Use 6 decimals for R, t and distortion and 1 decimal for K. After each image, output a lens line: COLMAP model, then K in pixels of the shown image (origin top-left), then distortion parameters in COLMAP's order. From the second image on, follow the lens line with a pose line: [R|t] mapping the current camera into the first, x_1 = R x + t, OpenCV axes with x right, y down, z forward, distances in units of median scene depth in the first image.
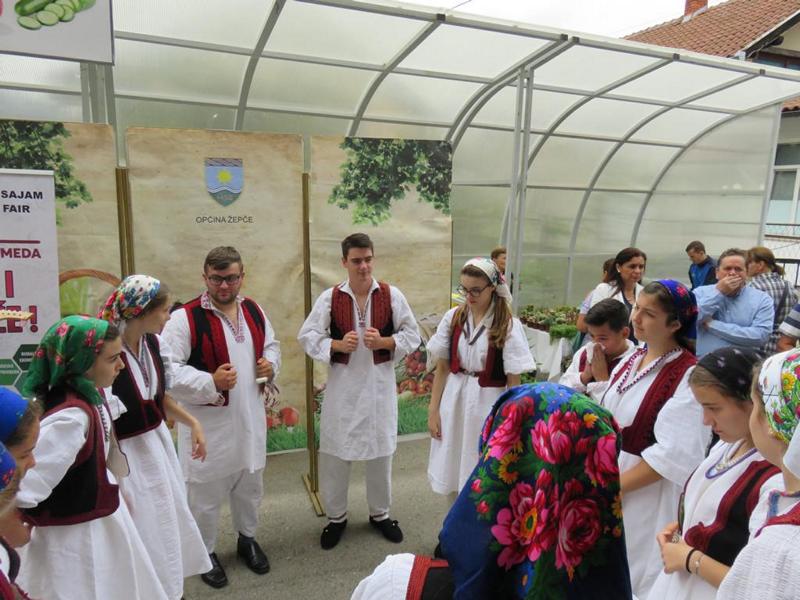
lens RADIAL K [[603.0, 0, 401.1], [0, 603.0, 301.1], [0, 0, 1]] dist [0.004878, -0.001654]
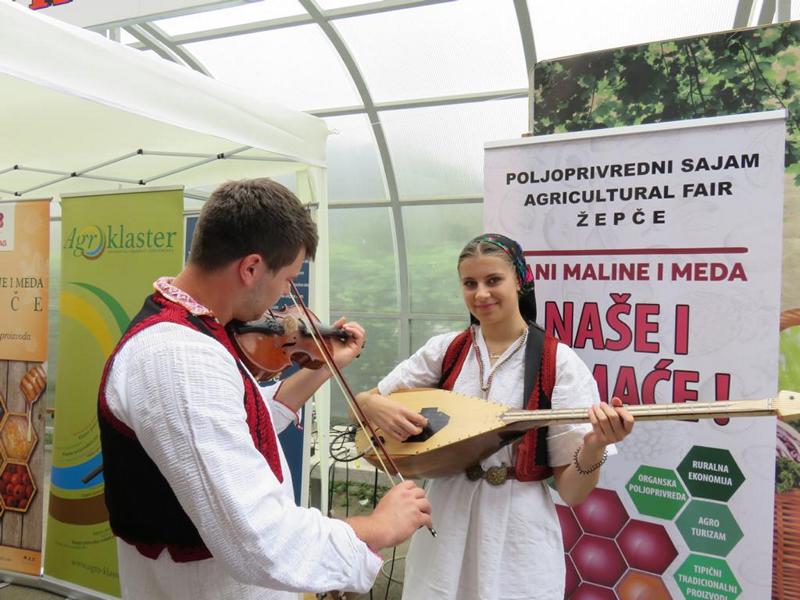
lens RADIAL K [[603.0, 0, 400.0], [0, 603.0, 299.4], [0, 0, 1]] dist [0.004878, -0.001654]
pose [[0.733592, -0.004774, -0.679573, -0.466904], [-0.095951, 0.989231, -0.110527, 0.029135], [0.672782, 0.146287, 0.725234, 0.435174]]
